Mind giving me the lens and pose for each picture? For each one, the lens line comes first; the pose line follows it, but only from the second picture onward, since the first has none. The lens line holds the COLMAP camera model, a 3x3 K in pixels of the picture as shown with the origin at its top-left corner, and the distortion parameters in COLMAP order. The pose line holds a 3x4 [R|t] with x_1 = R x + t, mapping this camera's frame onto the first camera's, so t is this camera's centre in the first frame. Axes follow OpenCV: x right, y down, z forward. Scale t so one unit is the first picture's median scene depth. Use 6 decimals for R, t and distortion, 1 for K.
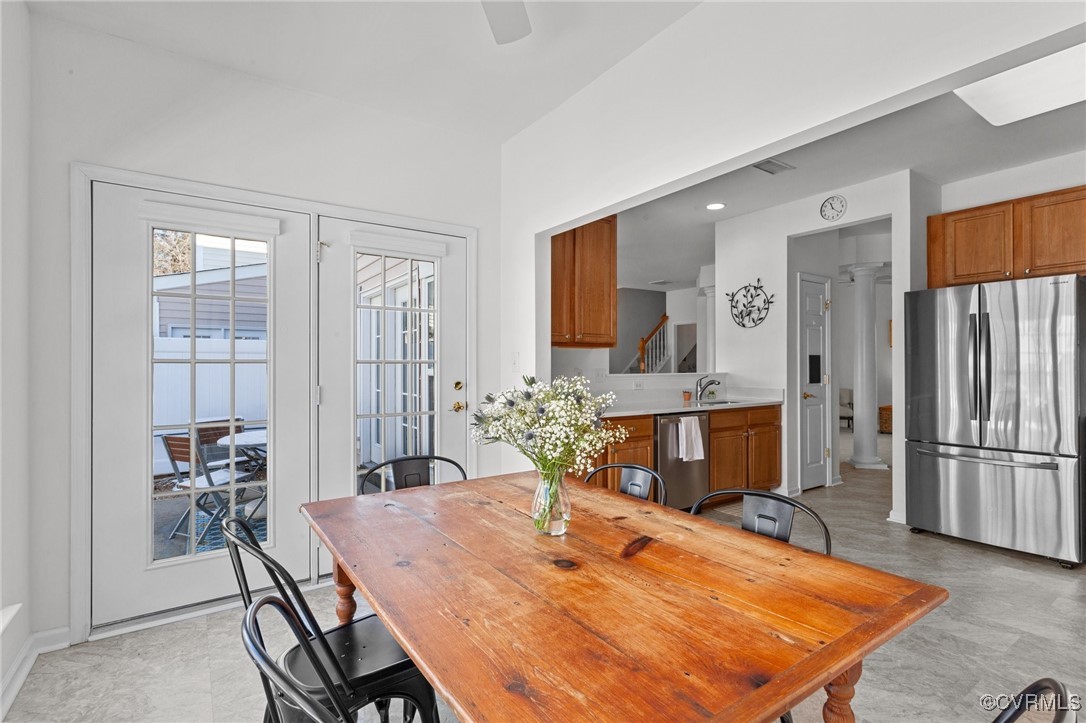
lens RADIAL K [[513.3, 0, 545.1], [0, 513.3, 360.5], [0, 0, 1]] dist [0.002422, 0.000161]
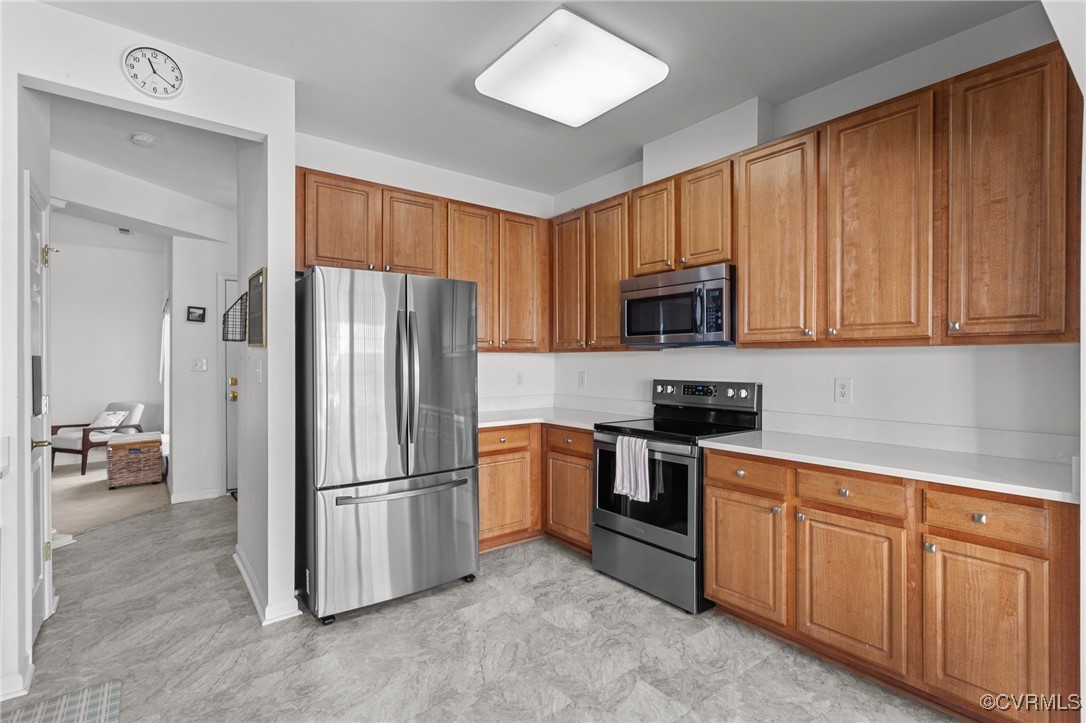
lens RADIAL K [[513.3, 0, 544.0], [0, 513.3, 360.7], [0, 0, 1]] dist [0.002422, 0.000161]
pose [[-0.061333, 0.003712, 0.998110, 0.026429], [-0.005656, 0.999976, -0.004067, -0.009933], [-0.998101, -0.005894, -0.061311, 0.795085]]
